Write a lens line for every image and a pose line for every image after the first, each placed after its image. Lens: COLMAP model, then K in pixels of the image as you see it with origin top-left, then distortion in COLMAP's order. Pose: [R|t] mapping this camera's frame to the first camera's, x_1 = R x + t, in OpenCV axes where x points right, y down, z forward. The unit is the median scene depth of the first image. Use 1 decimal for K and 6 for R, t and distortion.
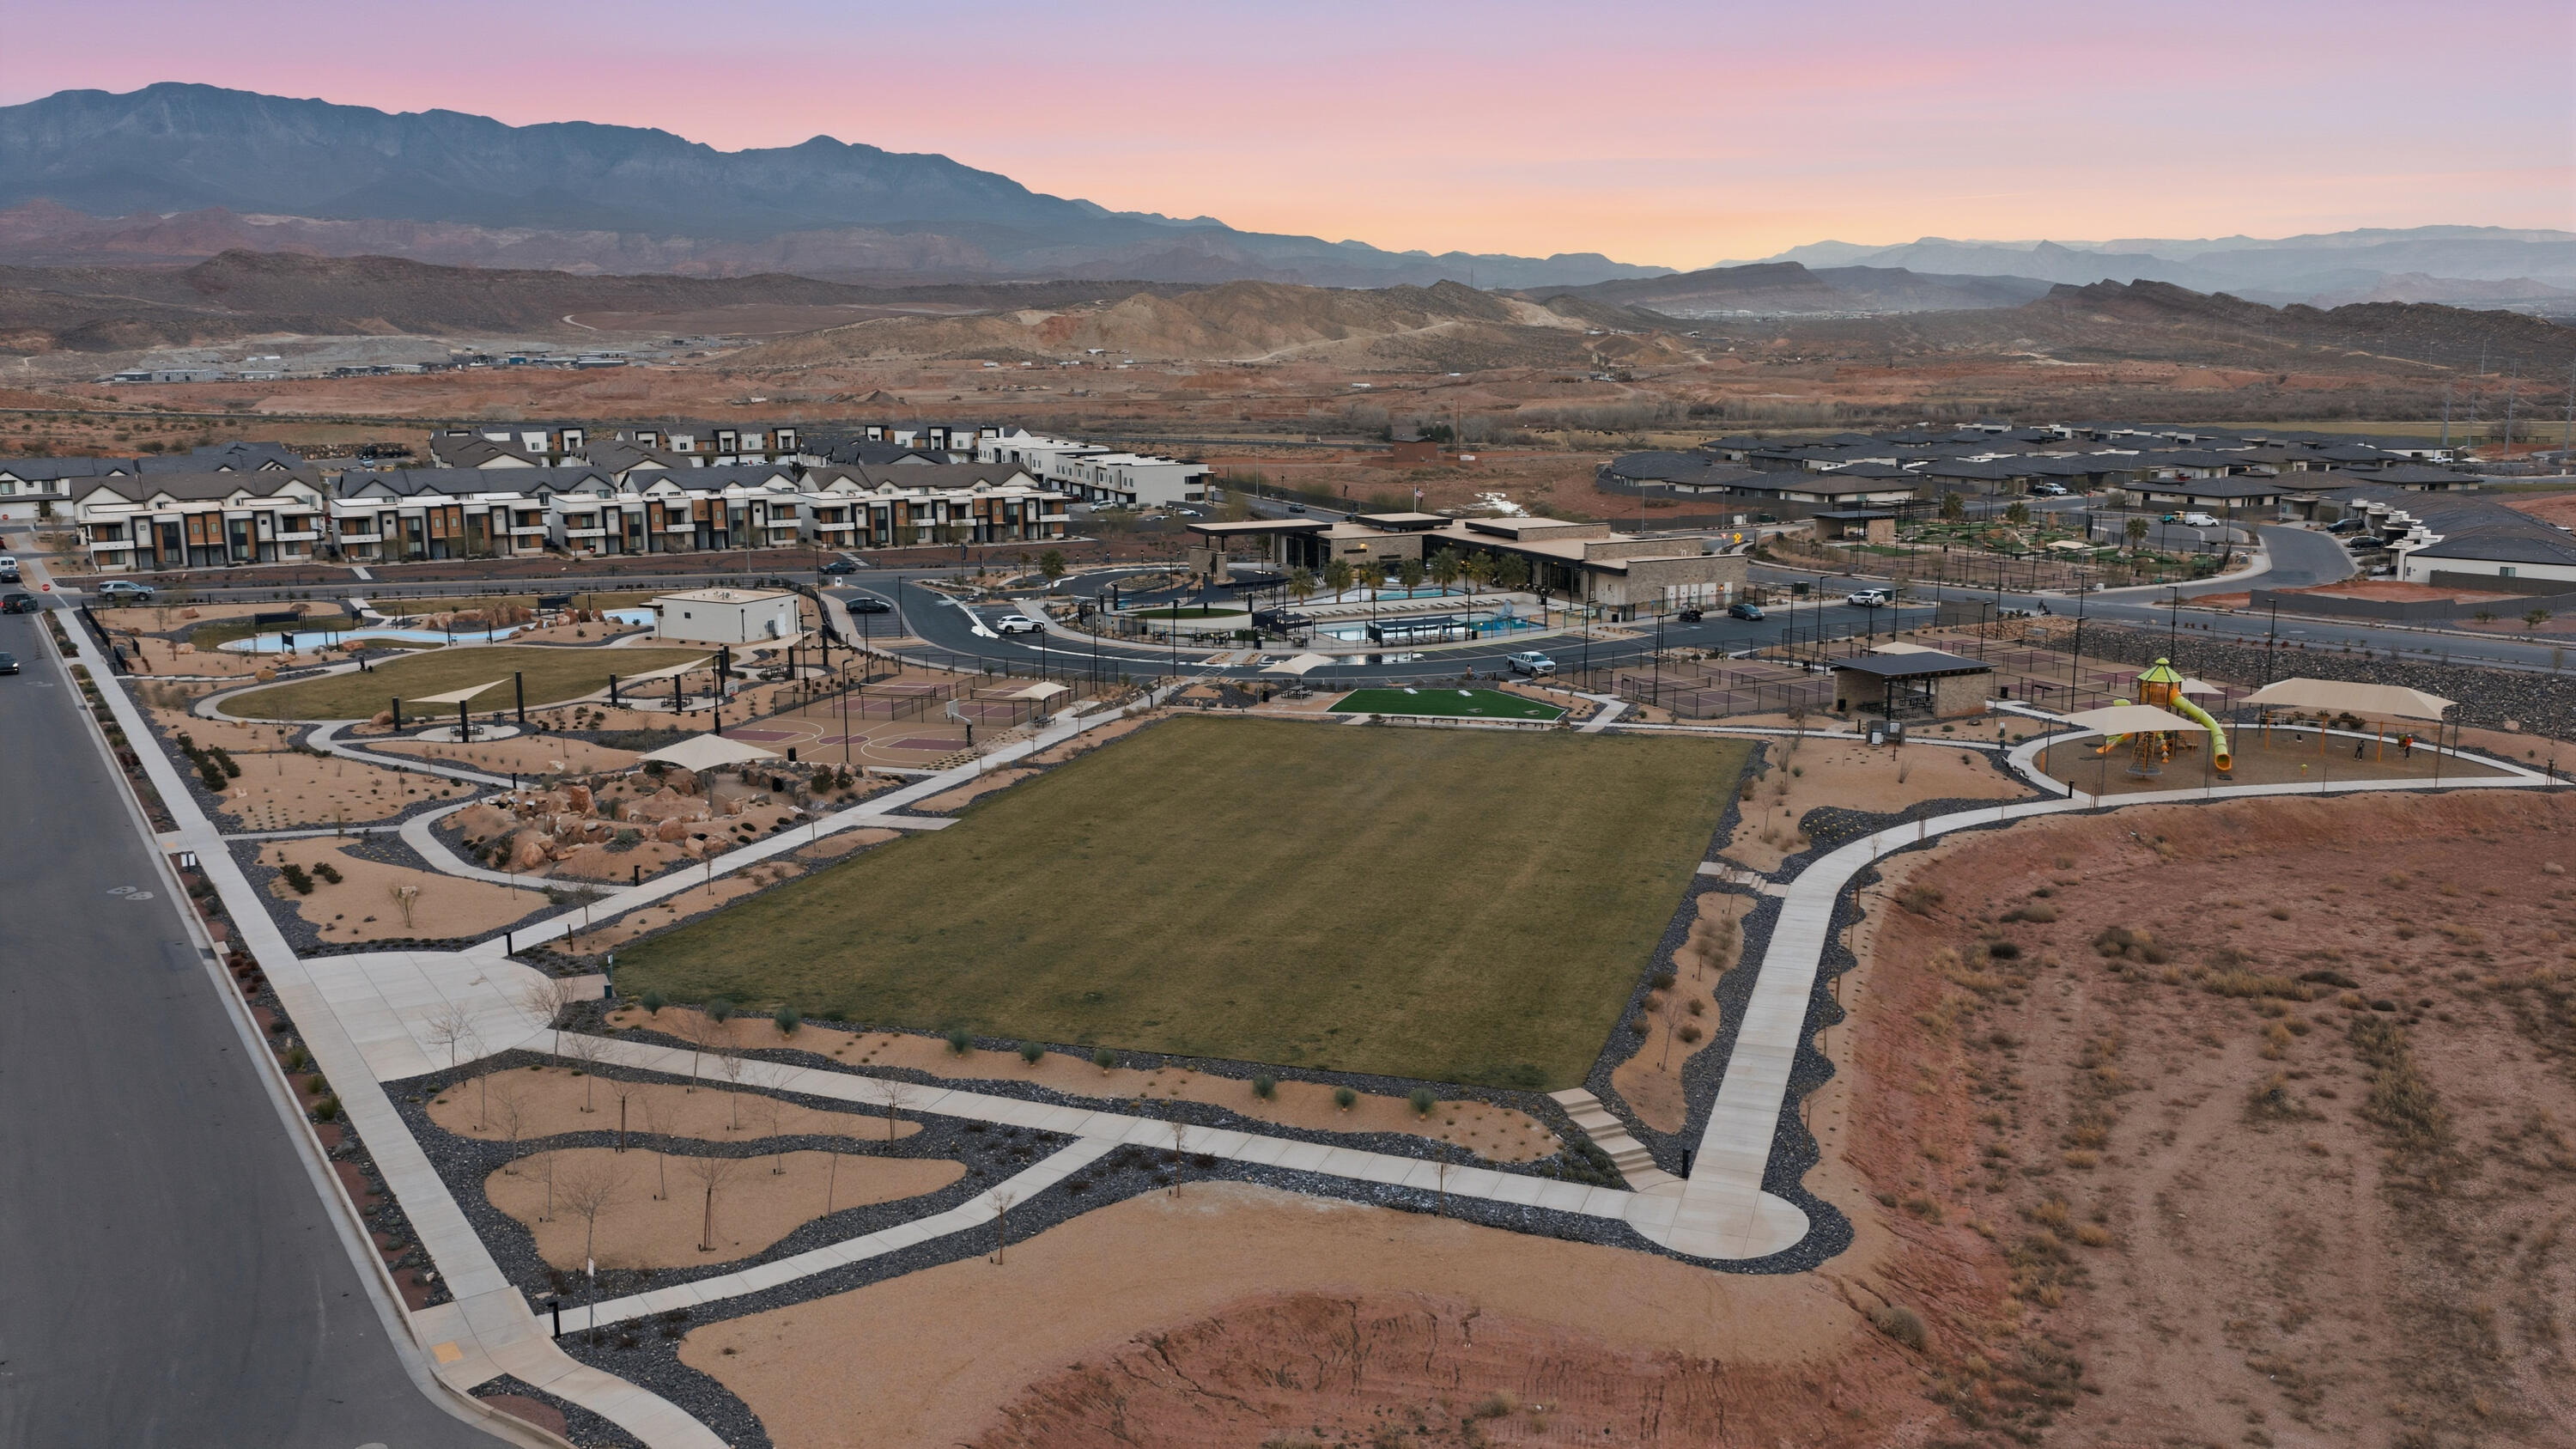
lens RADIAL K [[2131.9, 0, 1288.0], [0, 2131.9, 724.5], [0, 0, 1]] dist [0.030858, -0.059745]
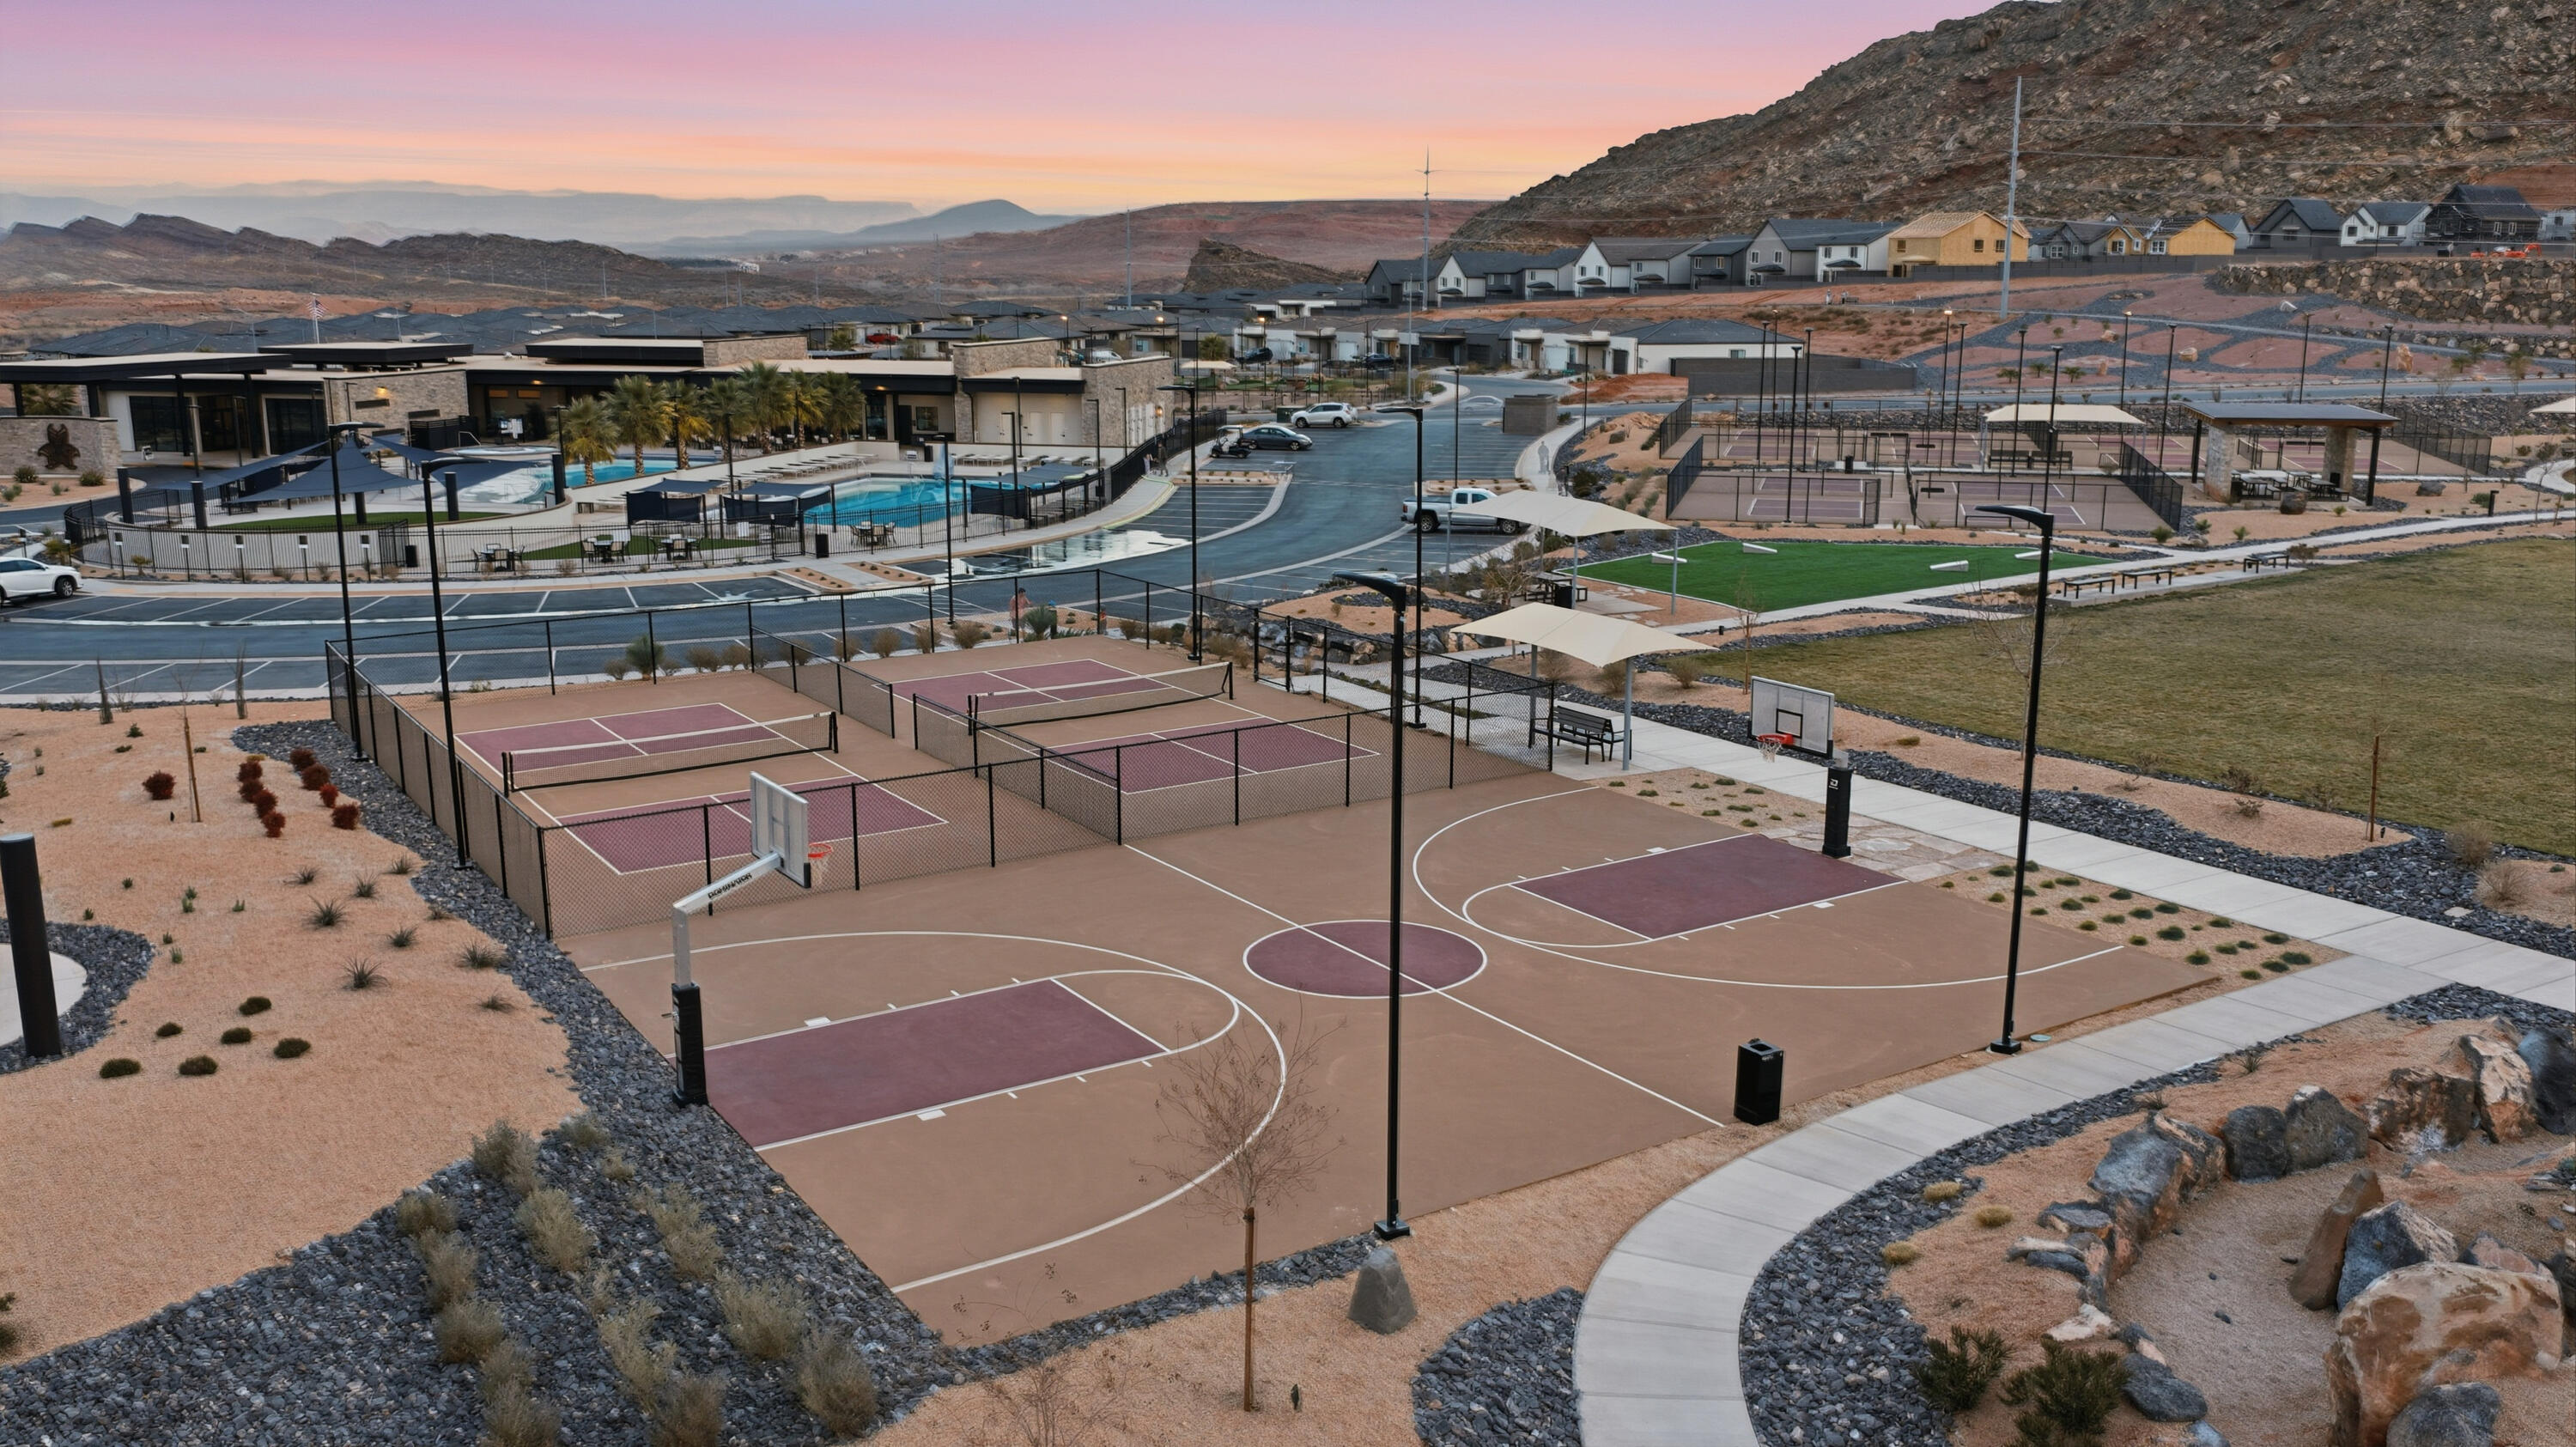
lens RADIAL K [[2131.7, 0, 1288.0], [0, 2131.7, 723.5], [0, 0, 1]] dist [0.030858, -0.059745]
pose [[0.638565, -0.156786, 0.753428, -0.191743], [0.140384, 0.986331, 0.086271, -0.018102], [-0.756655, 0.050679, 0.651847, 0.450656]]
